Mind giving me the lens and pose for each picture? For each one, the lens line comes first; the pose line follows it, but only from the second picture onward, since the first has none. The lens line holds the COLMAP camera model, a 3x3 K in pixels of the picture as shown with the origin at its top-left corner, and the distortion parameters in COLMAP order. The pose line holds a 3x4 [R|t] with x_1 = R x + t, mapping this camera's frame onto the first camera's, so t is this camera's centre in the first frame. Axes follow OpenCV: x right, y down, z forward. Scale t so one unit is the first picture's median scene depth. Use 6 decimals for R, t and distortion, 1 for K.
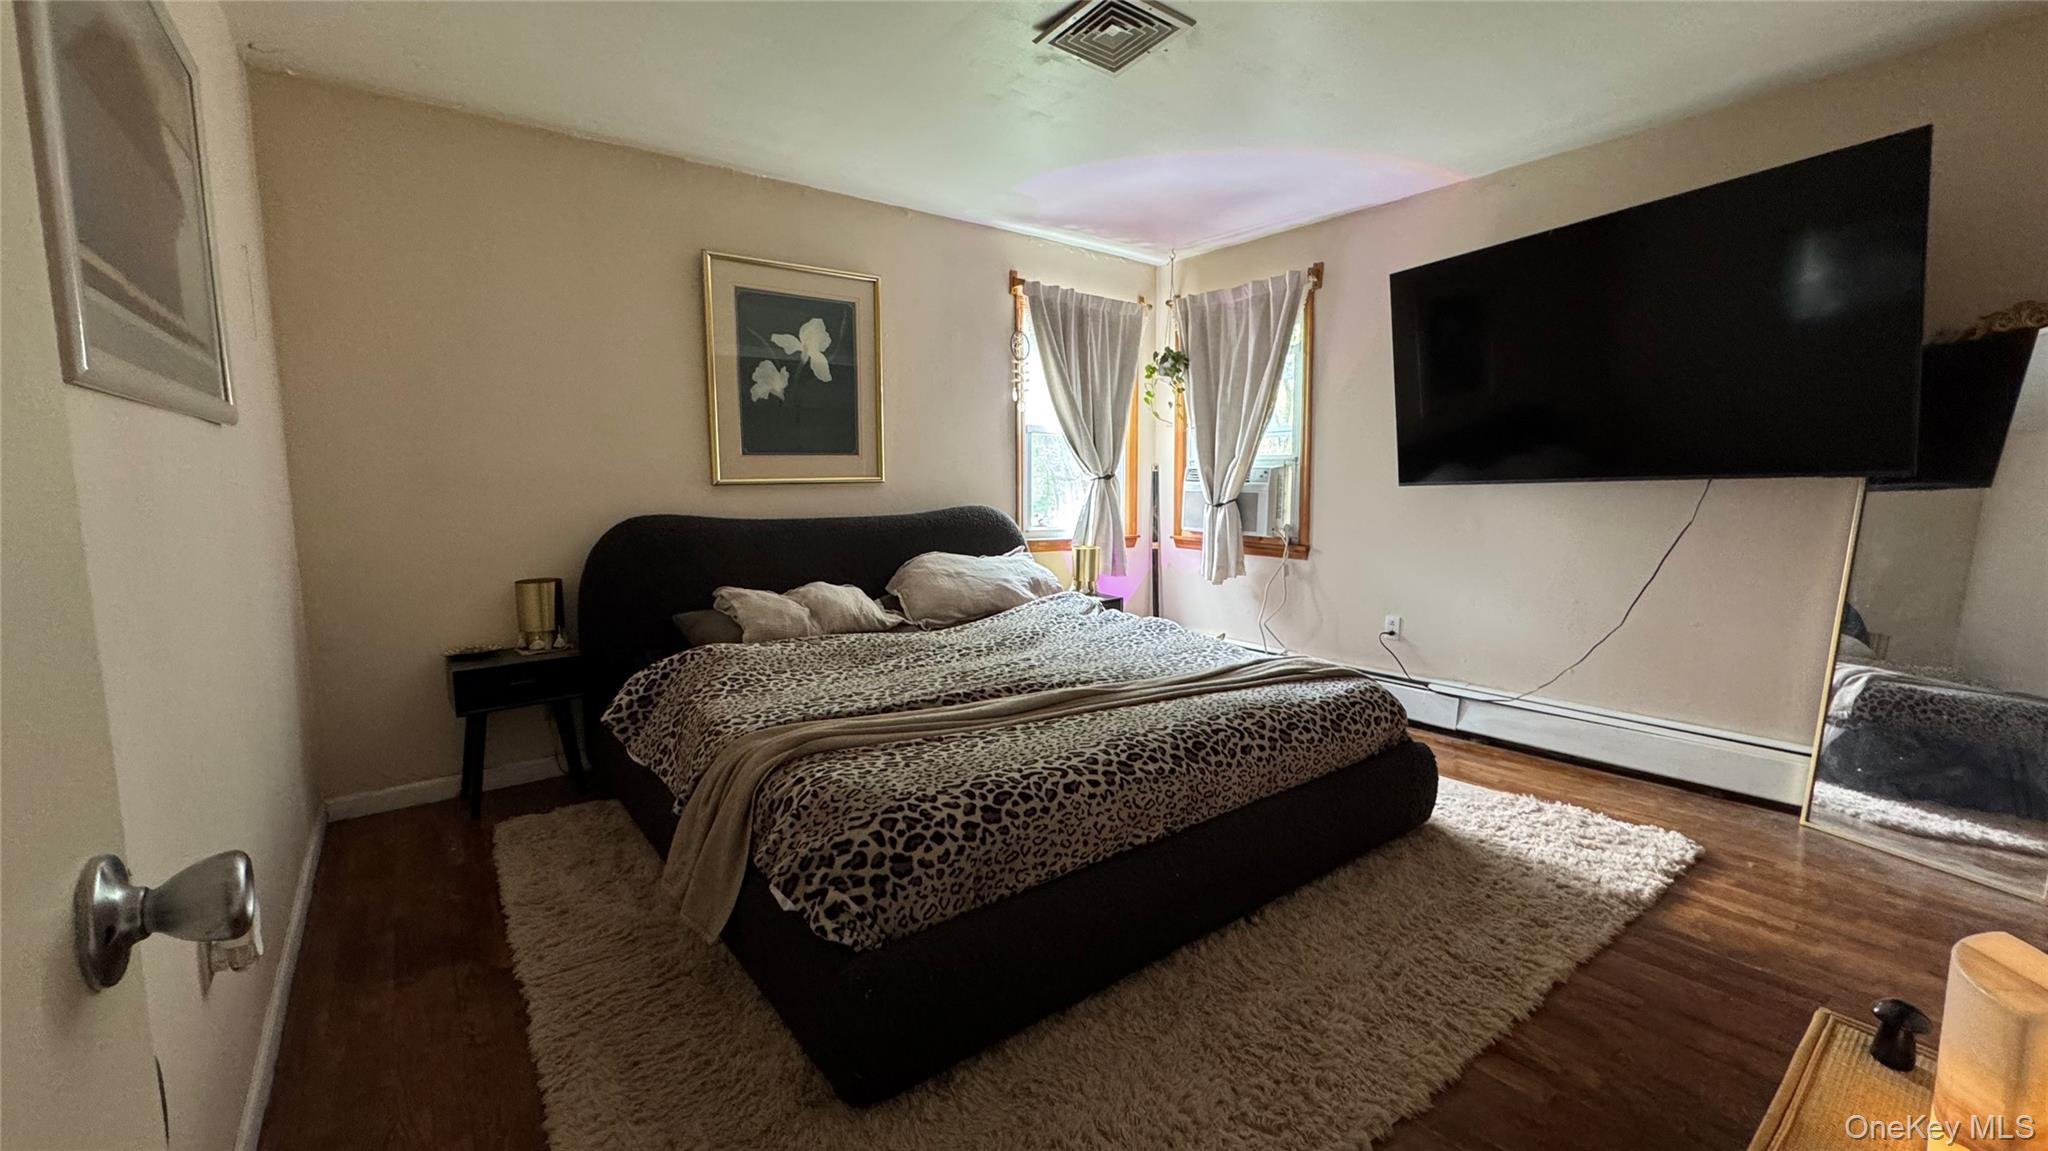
lens RADIAL K [[818.2, 0, 1025.0], [0, 818.2, 569.8], [0, 0, 1]] dist [-0.002527, -0.000224]
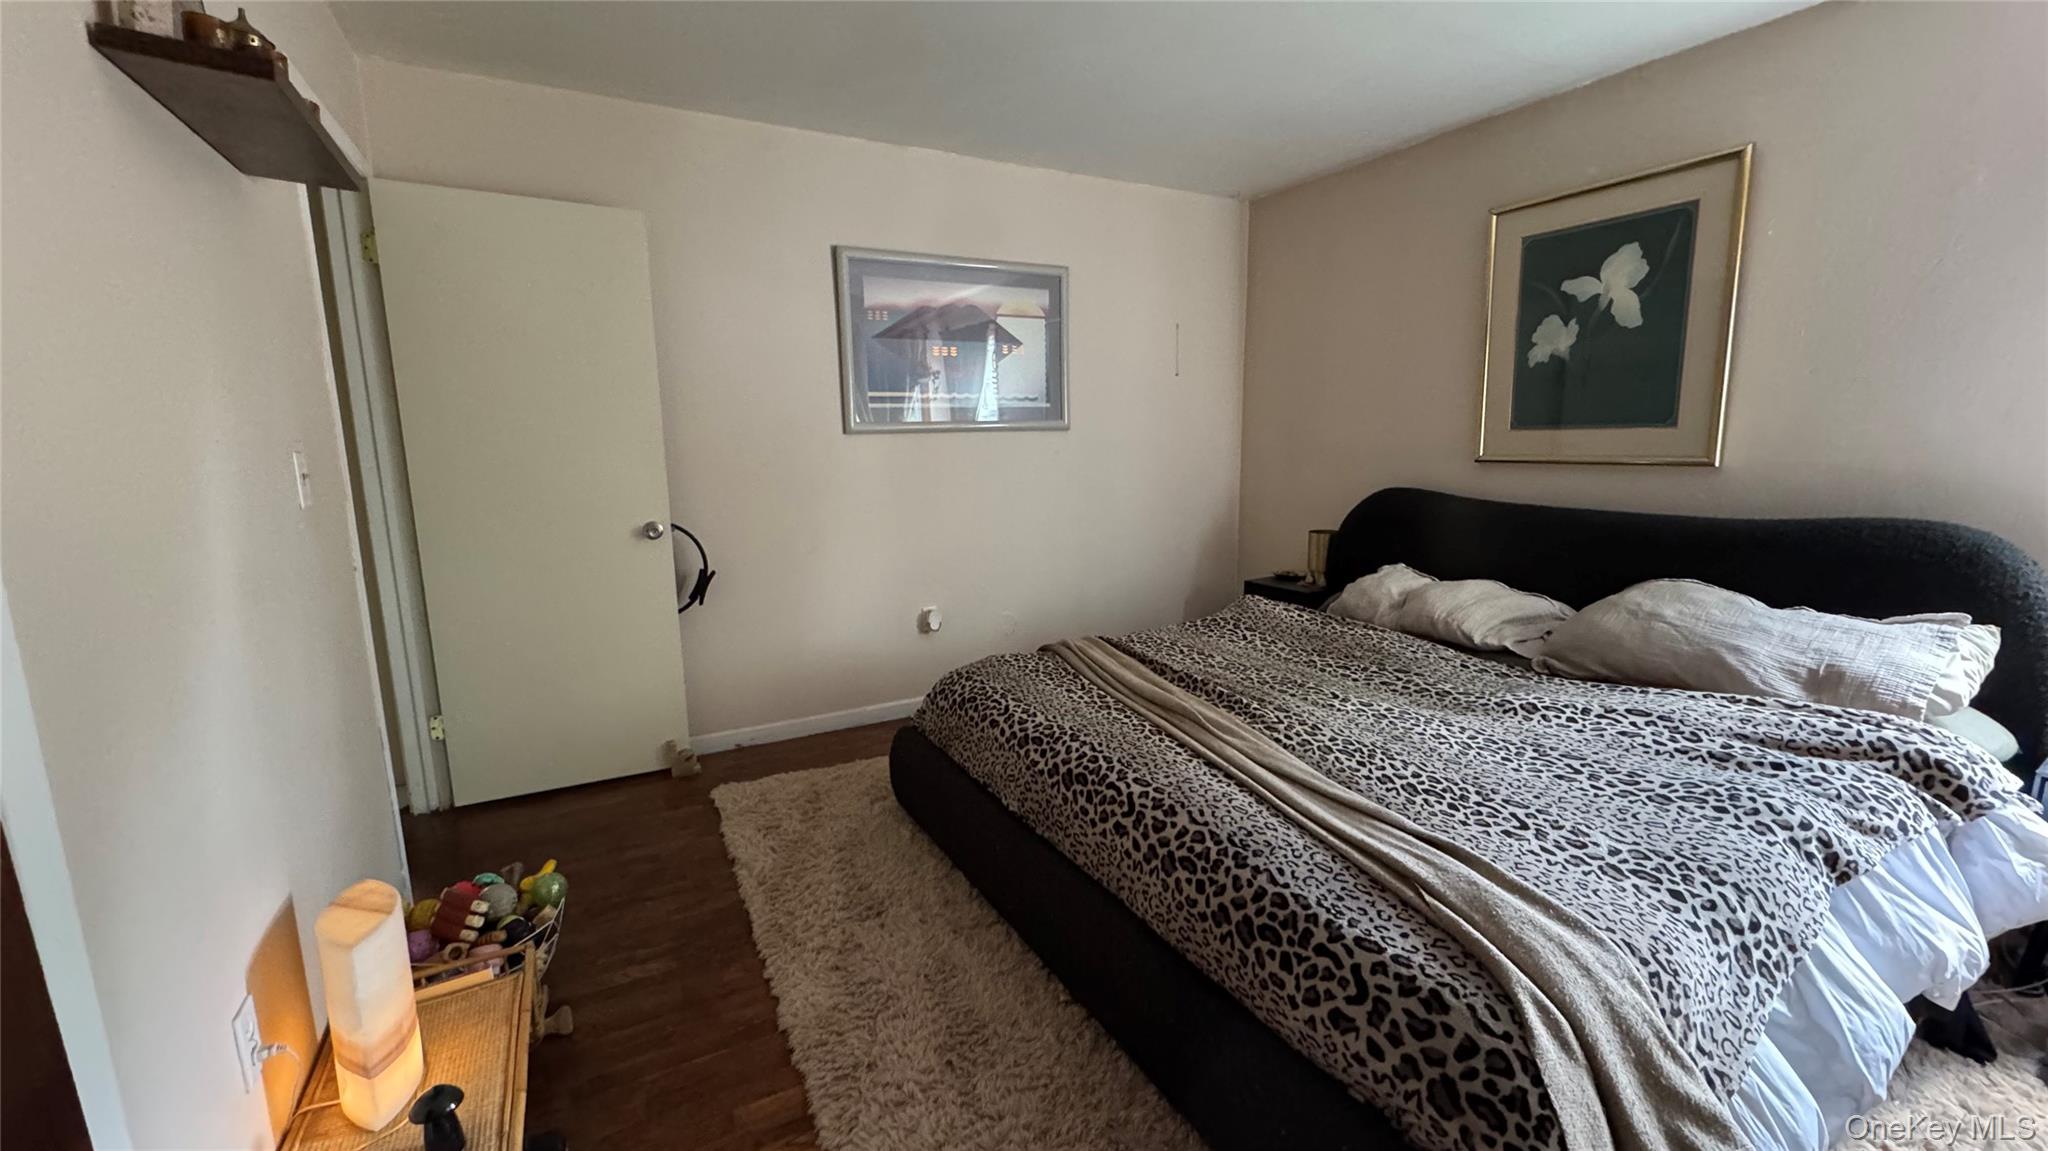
lens RADIAL K [[818.2, 0, 1024.1], [0, 818.2, 570.1], [0, 0, 1]] dist [-0.002527, -0.000224]
pose [[-0.154211, 0.168814, -0.973510, 0.738736], [-0.098433, 0.977769, 0.185145, -0.119418], [0.983122, 0.124377, -0.134166, 0.715489]]
